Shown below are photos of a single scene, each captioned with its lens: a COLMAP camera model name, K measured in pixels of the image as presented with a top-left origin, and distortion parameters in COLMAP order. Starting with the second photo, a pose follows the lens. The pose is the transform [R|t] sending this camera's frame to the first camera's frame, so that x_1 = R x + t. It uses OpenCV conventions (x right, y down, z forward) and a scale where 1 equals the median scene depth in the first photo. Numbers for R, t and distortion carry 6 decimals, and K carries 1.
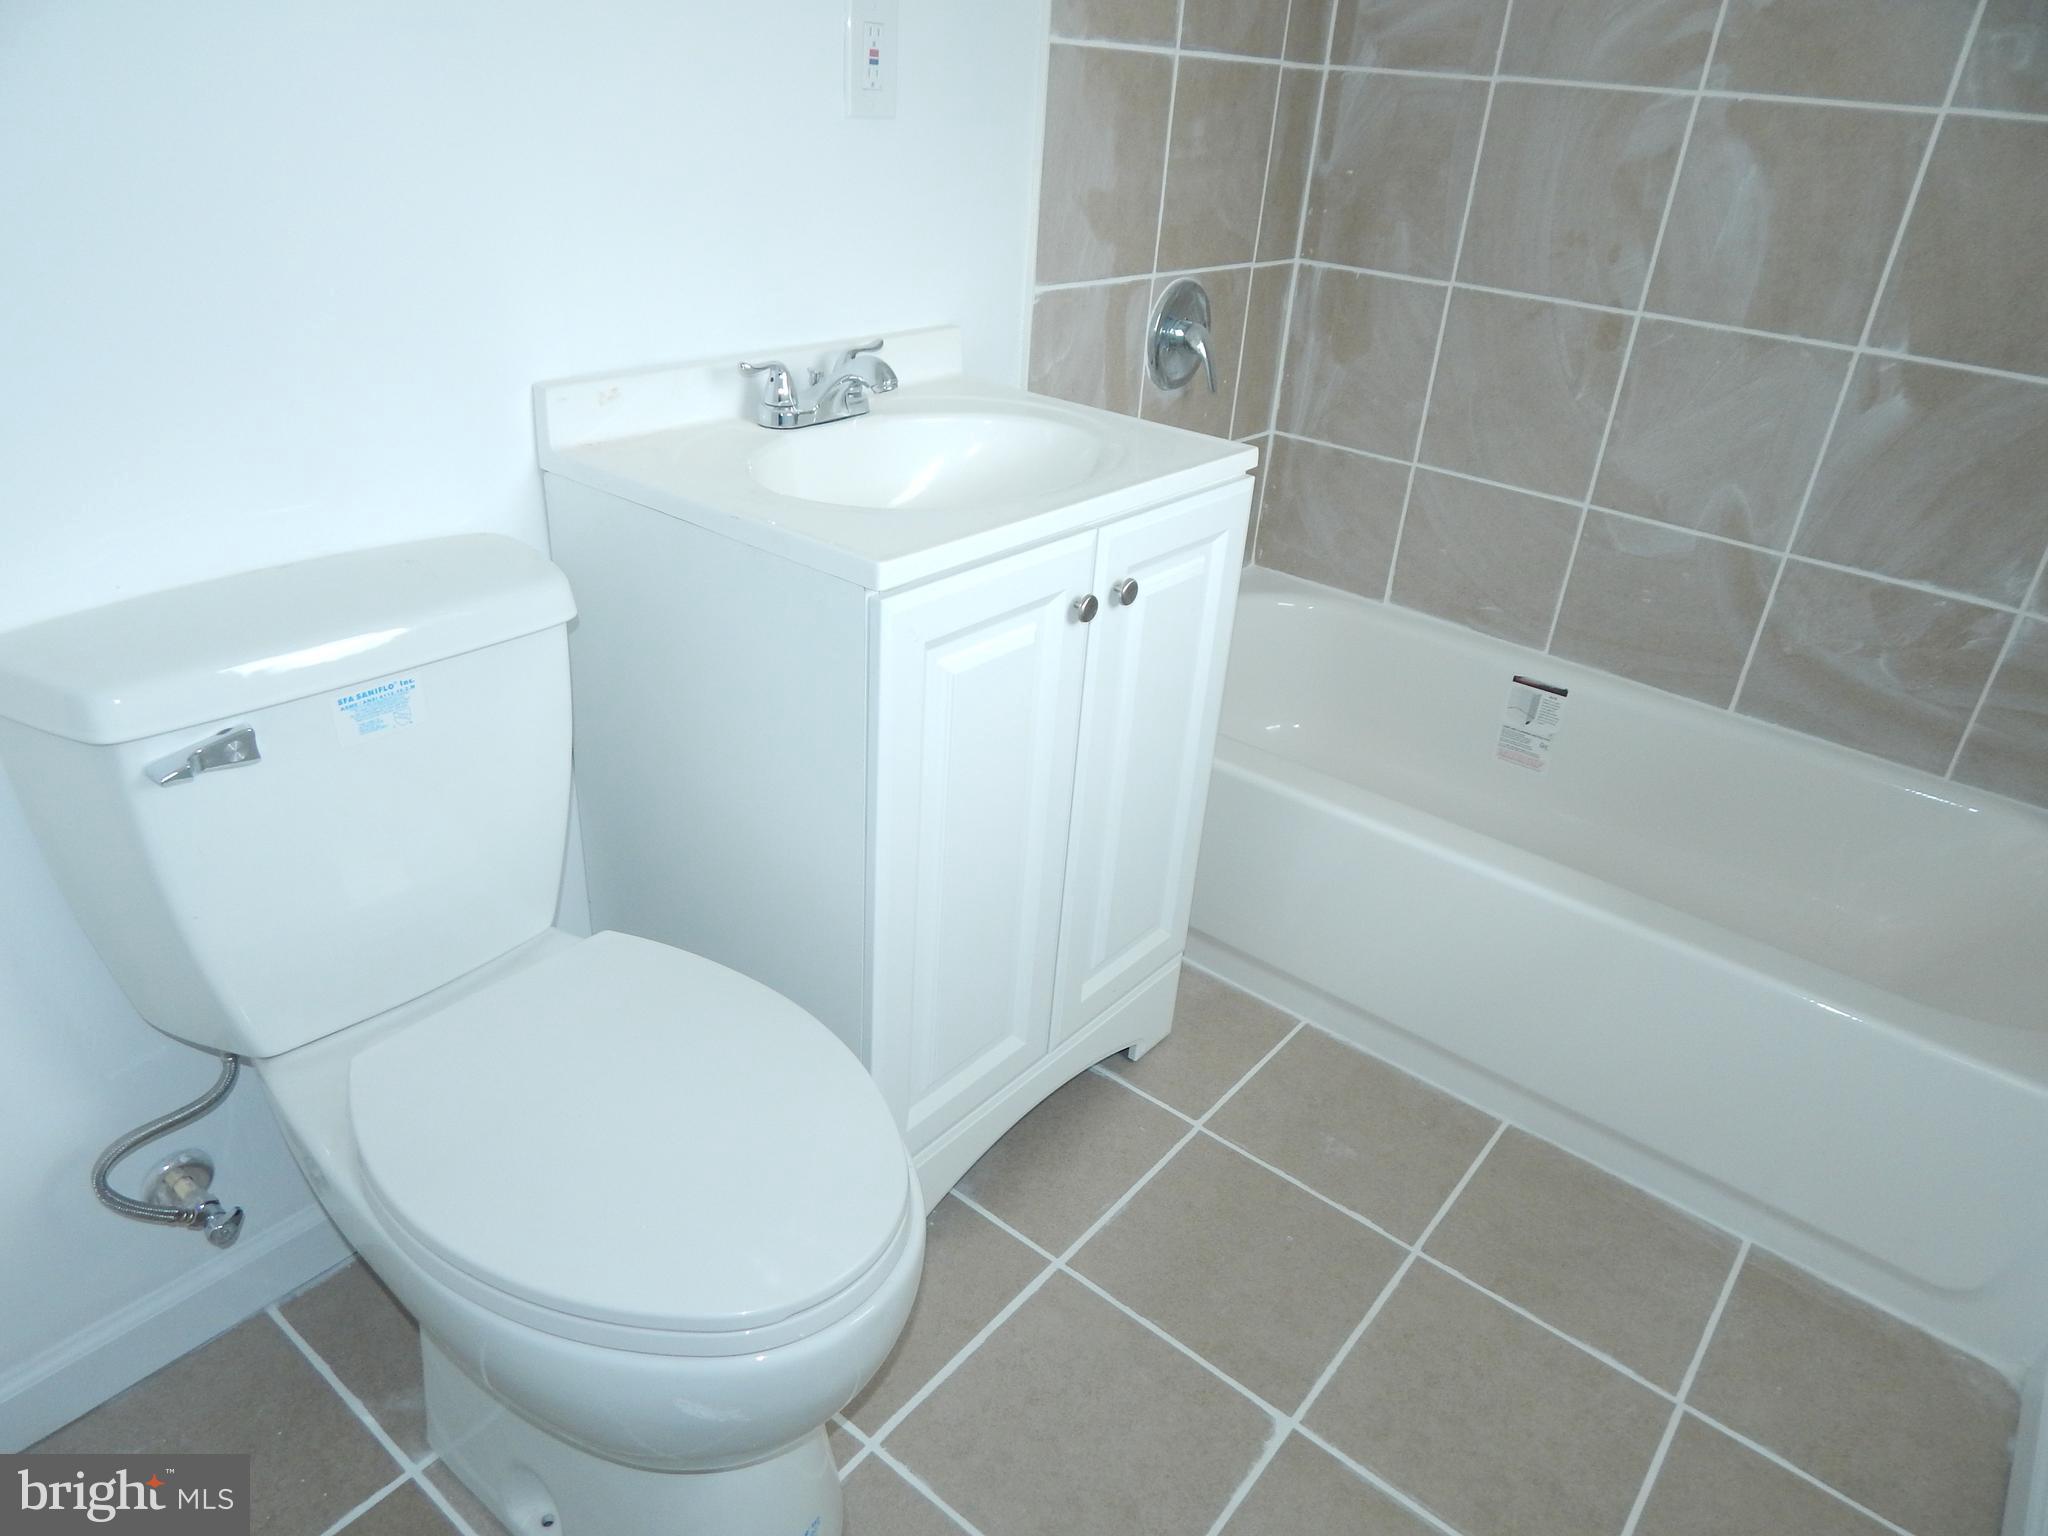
lens RADIAL K [[1322.2, 0, 1027.6], [0, 1322.2, 751.6], [0, 0, 1]] dist [-0.006217, 0.000323]
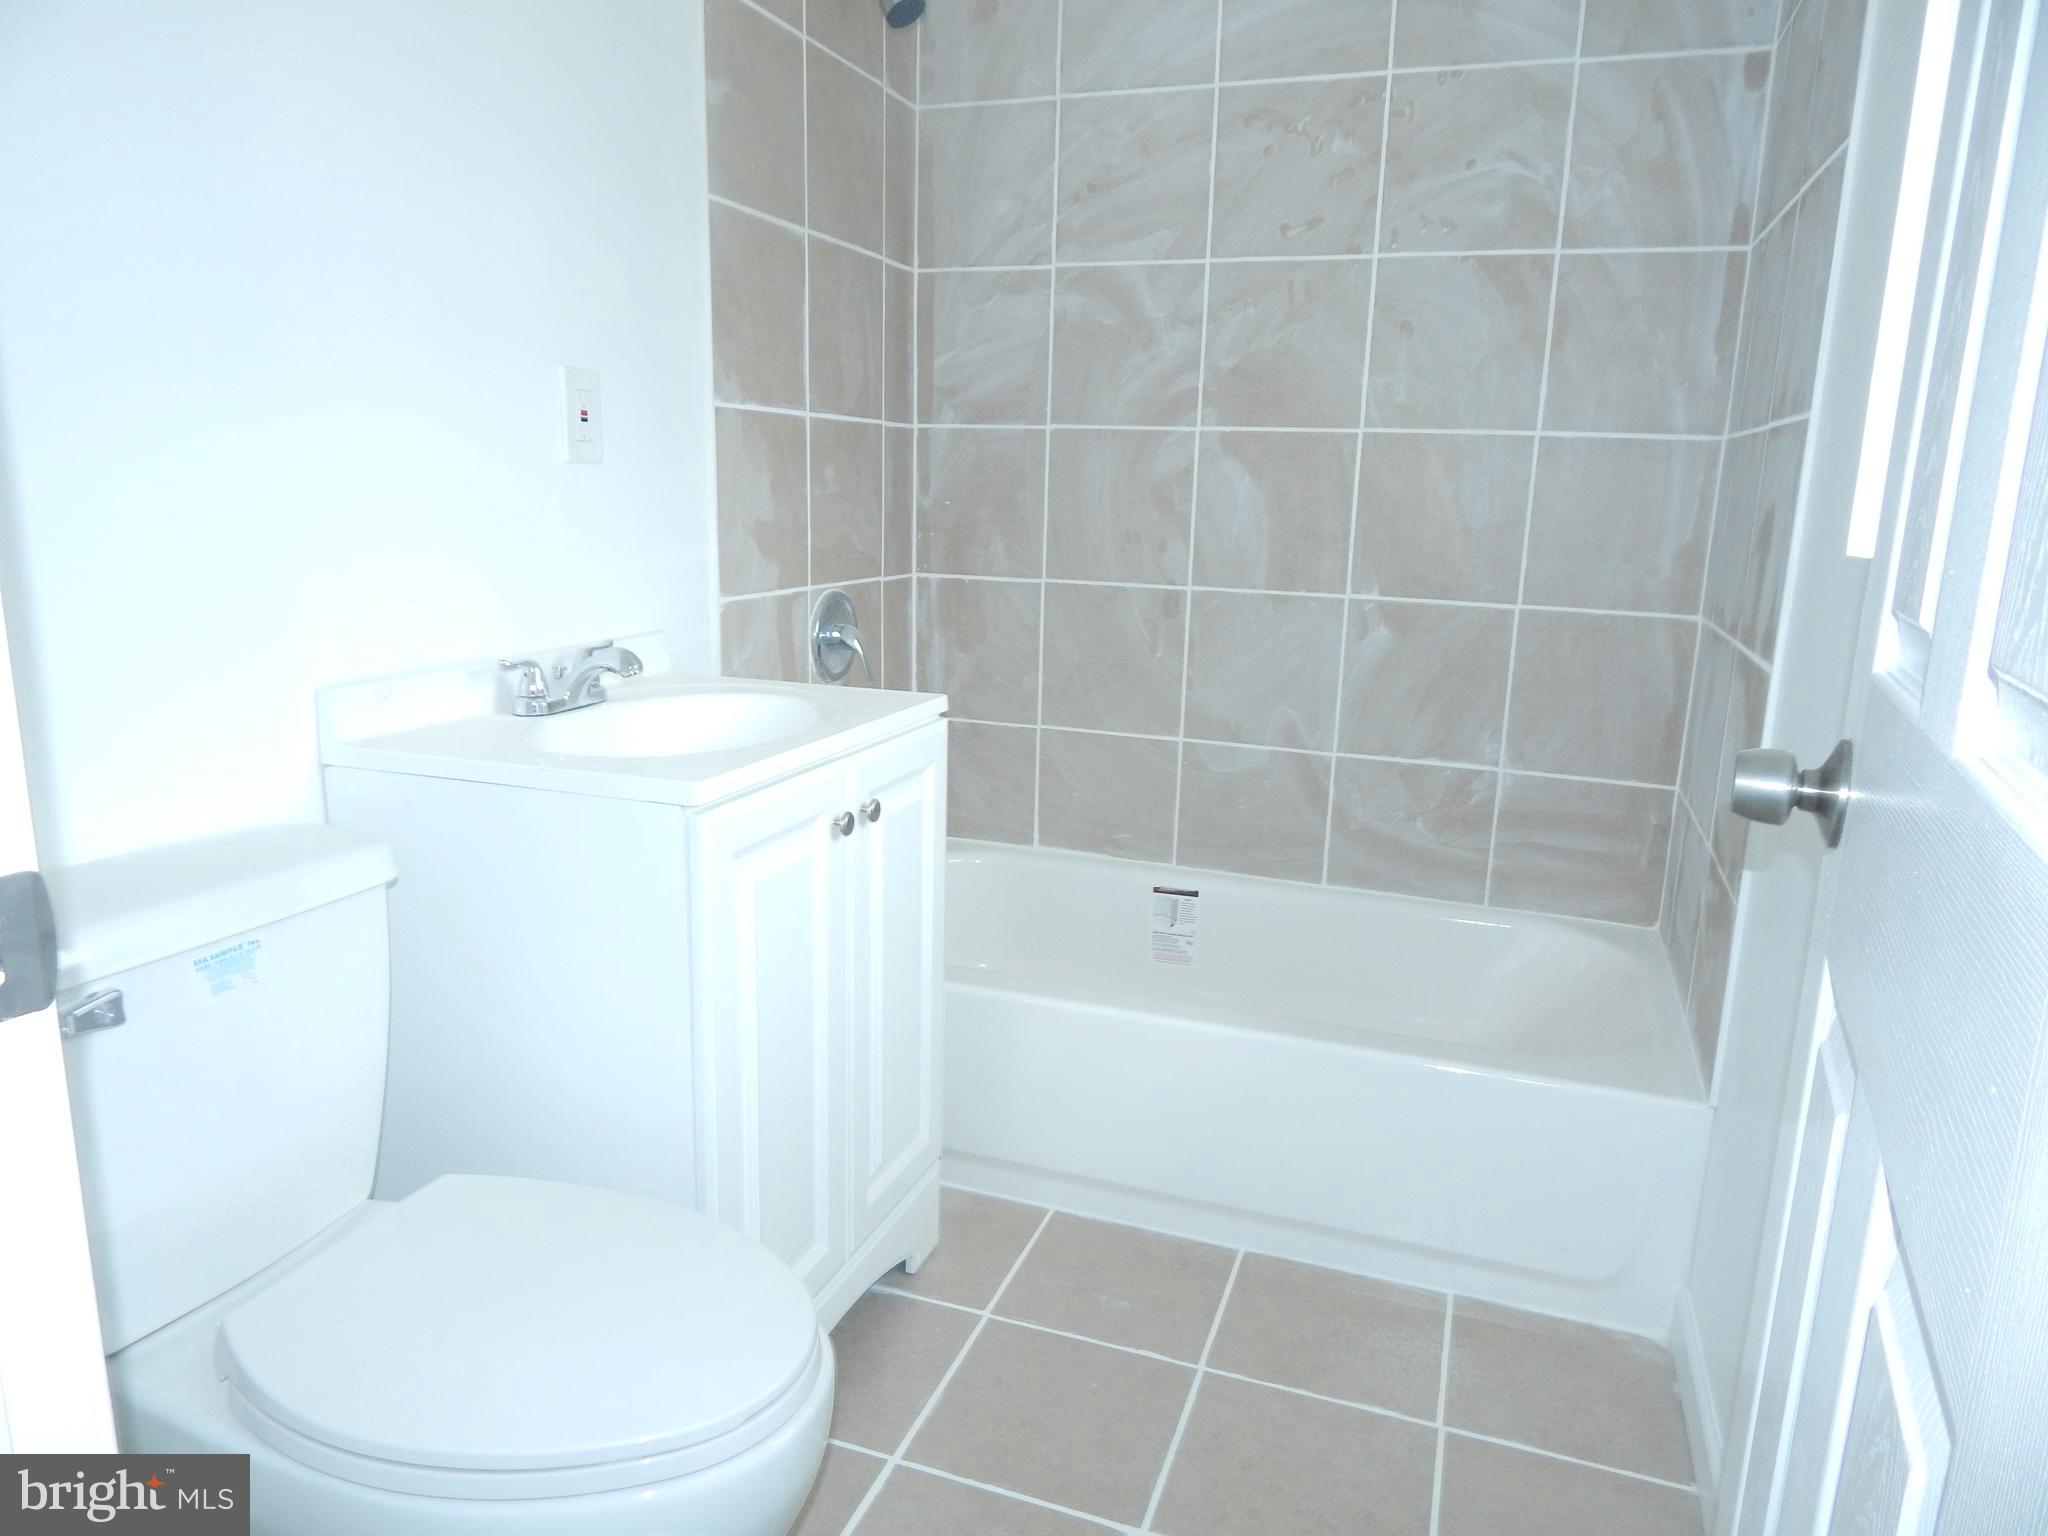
lens RADIAL K [[1324.6, 0, 1023.0], [0, 1324.6, 761.6], [0, 0, 1]] dist [0.001053, 0.003469]
pose [[0.943692, -0.112078, 0.311261, -0.116462], [0.187114, 0.956739, -0.222798, 0.092239], [-0.272825, 0.268494, 0.923839, -0.108338]]
